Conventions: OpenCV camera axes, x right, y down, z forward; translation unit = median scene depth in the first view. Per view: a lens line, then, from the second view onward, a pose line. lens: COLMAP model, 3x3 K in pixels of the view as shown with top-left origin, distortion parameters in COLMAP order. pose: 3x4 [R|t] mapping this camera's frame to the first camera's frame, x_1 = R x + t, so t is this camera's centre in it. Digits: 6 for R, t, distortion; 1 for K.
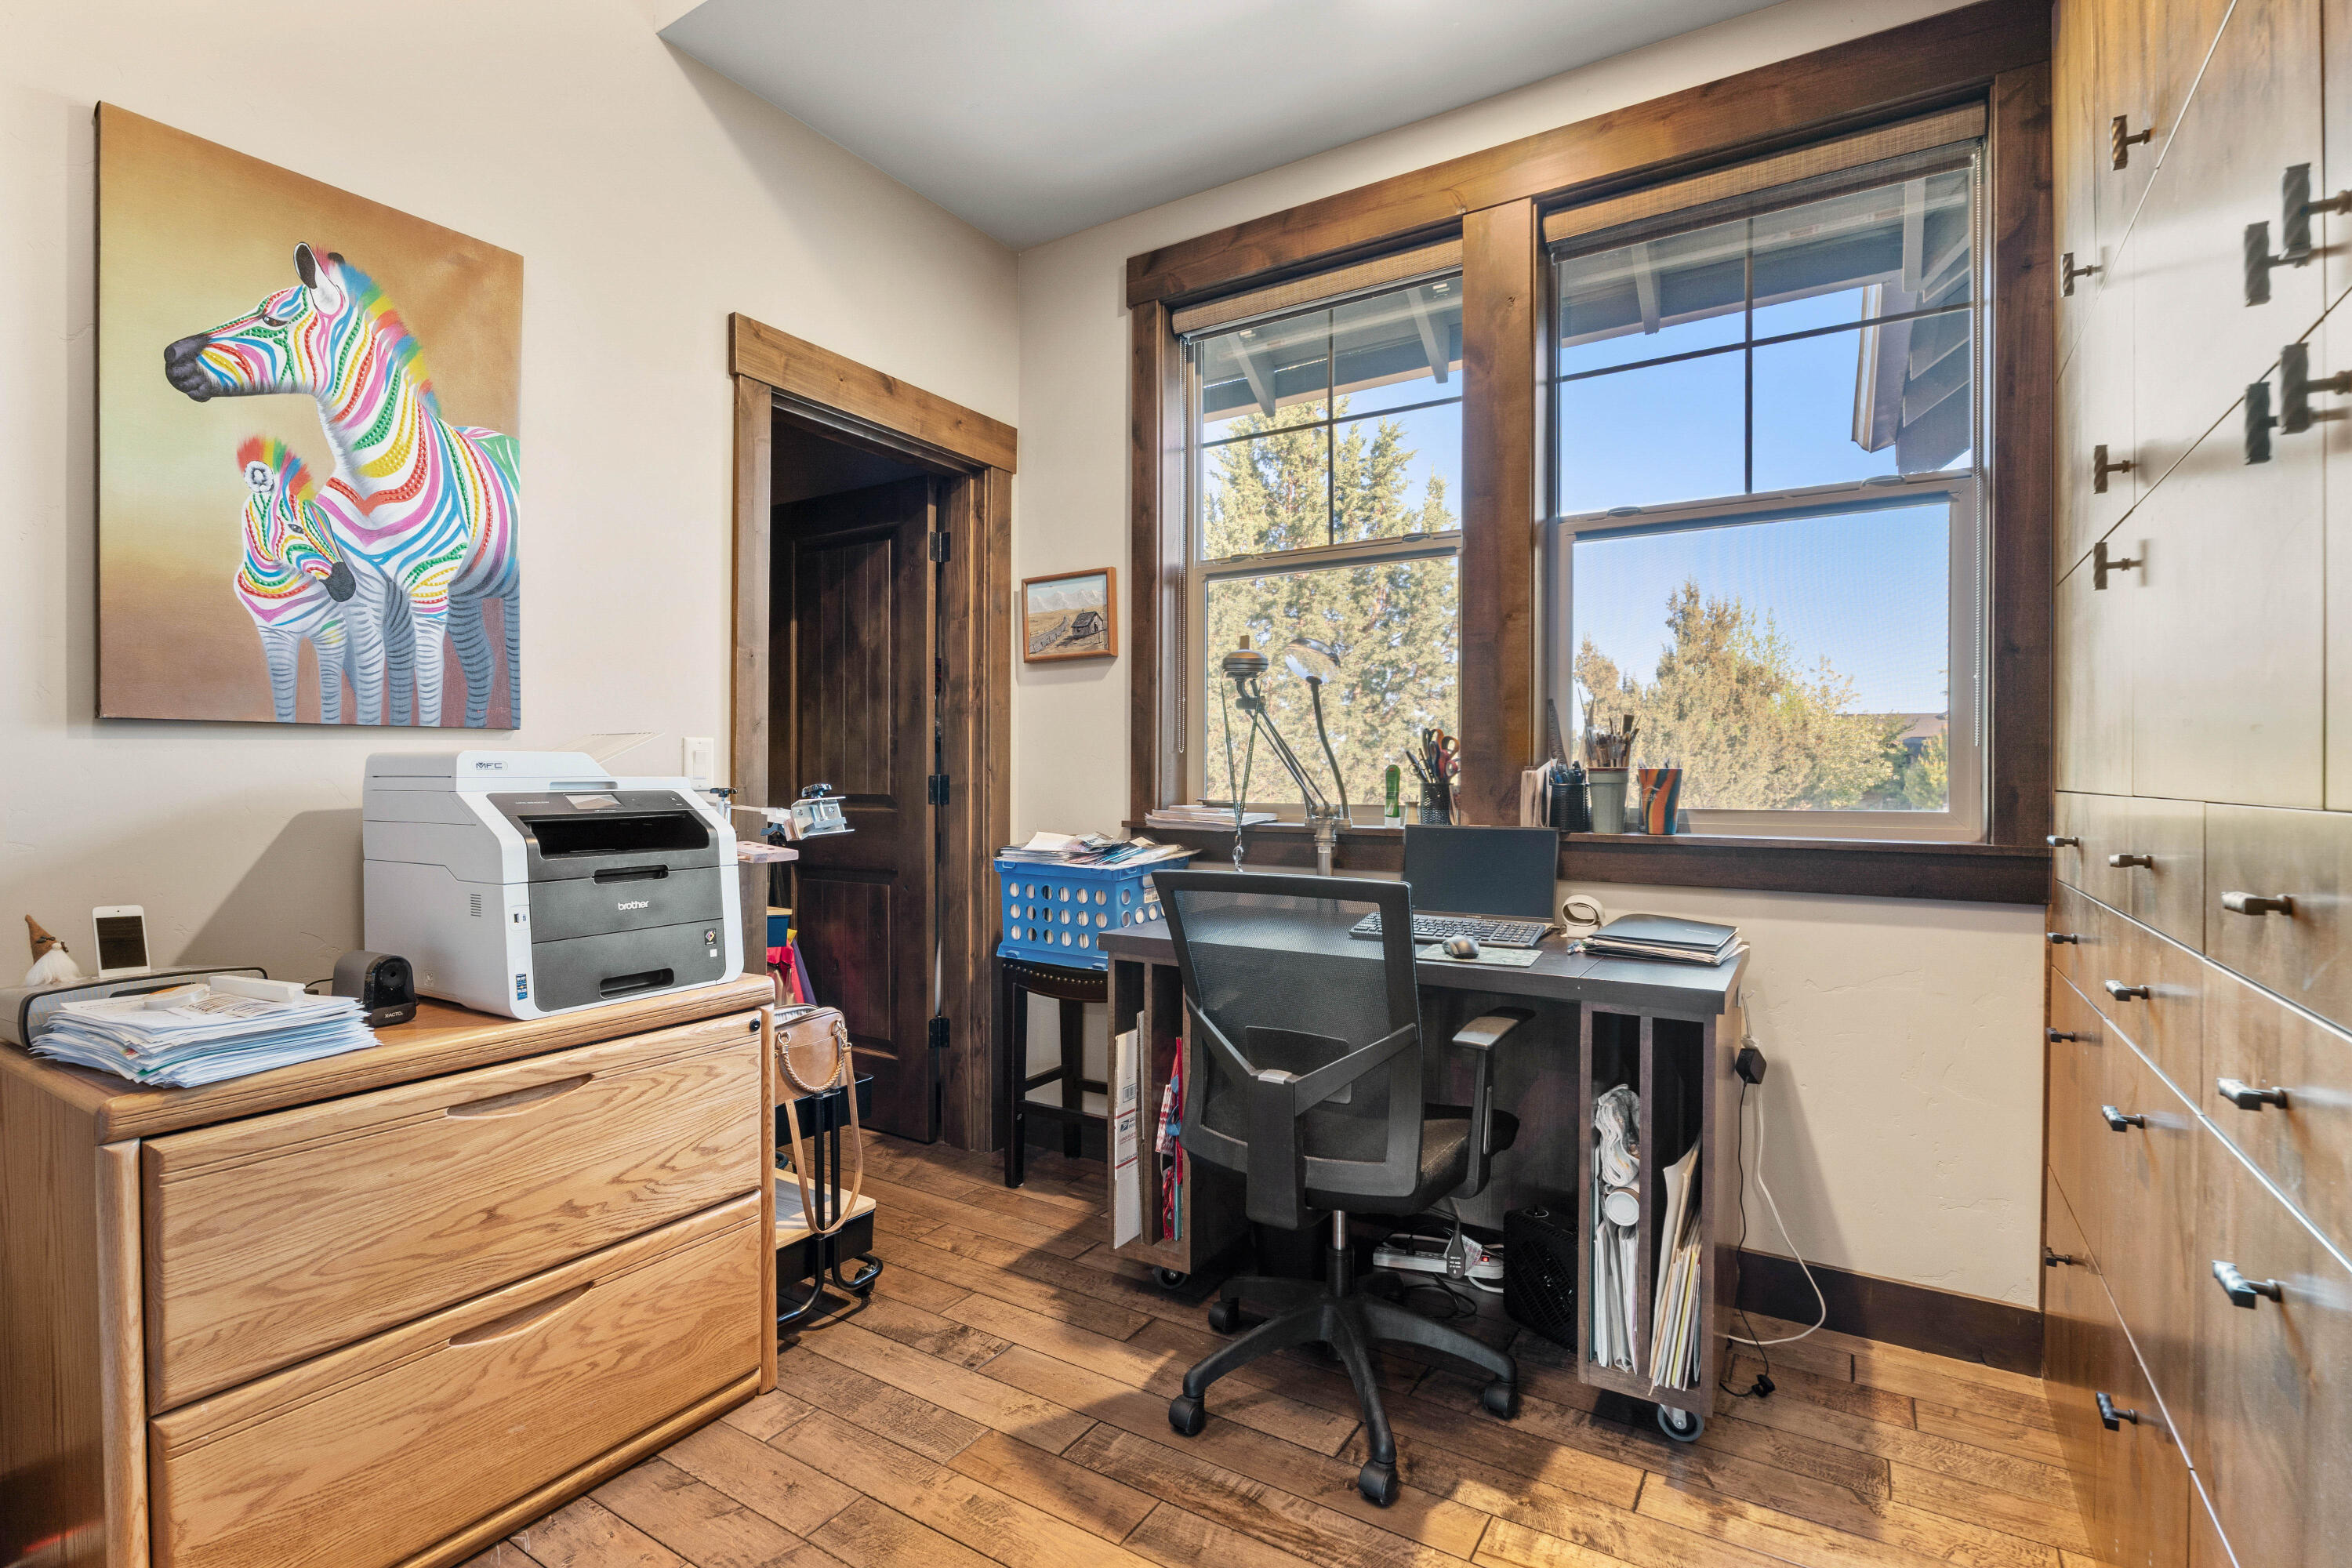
lens RADIAL K [[1134.2, 0, 1171.4], [0, 1134.2, 781.1], [0, 0, 1]] dist [-0.004427, -0.000203]
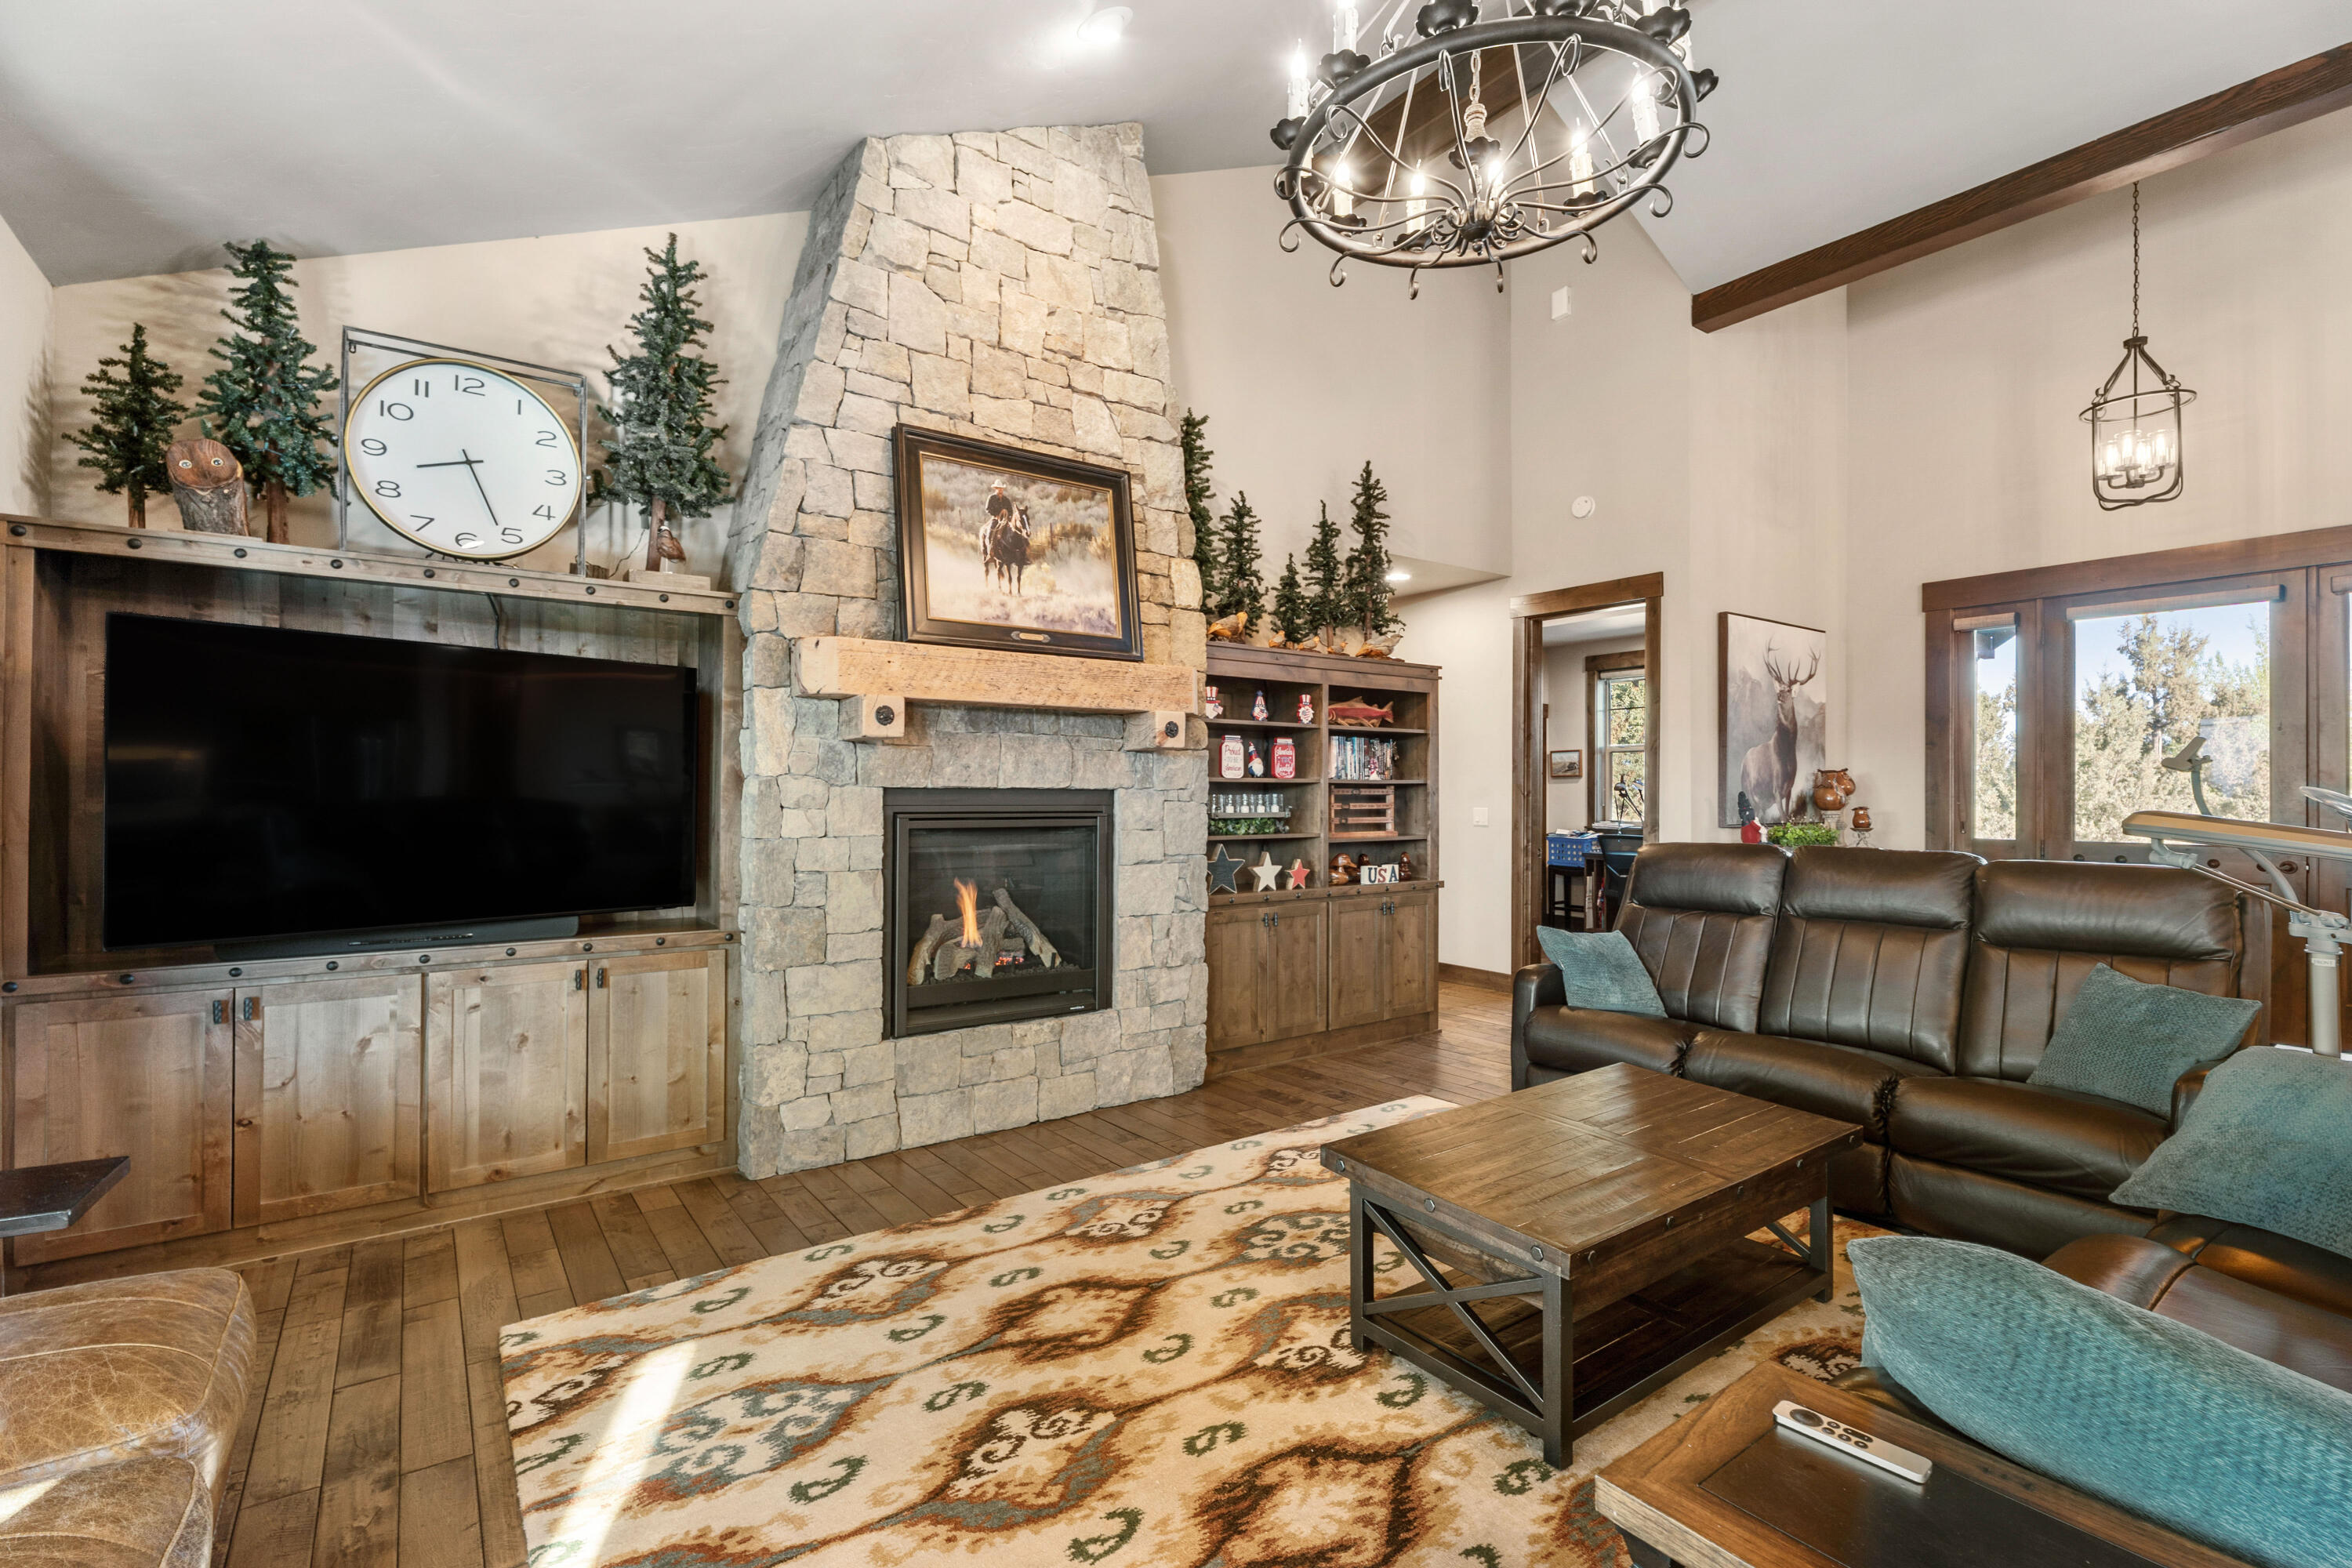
lens RADIAL K [[1061.7, 0, 1172.4], [0, 1061.7, 778.5], [0, 0, 1]] dist [-0.000544, 0.000242]
pose [[0.929122, -0.002013, -0.369767, -0.014871], [-0.004256, 0.999861, -0.016138, -0.048011], [0.369748, 0.016568, 0.928984, -2.287962]]
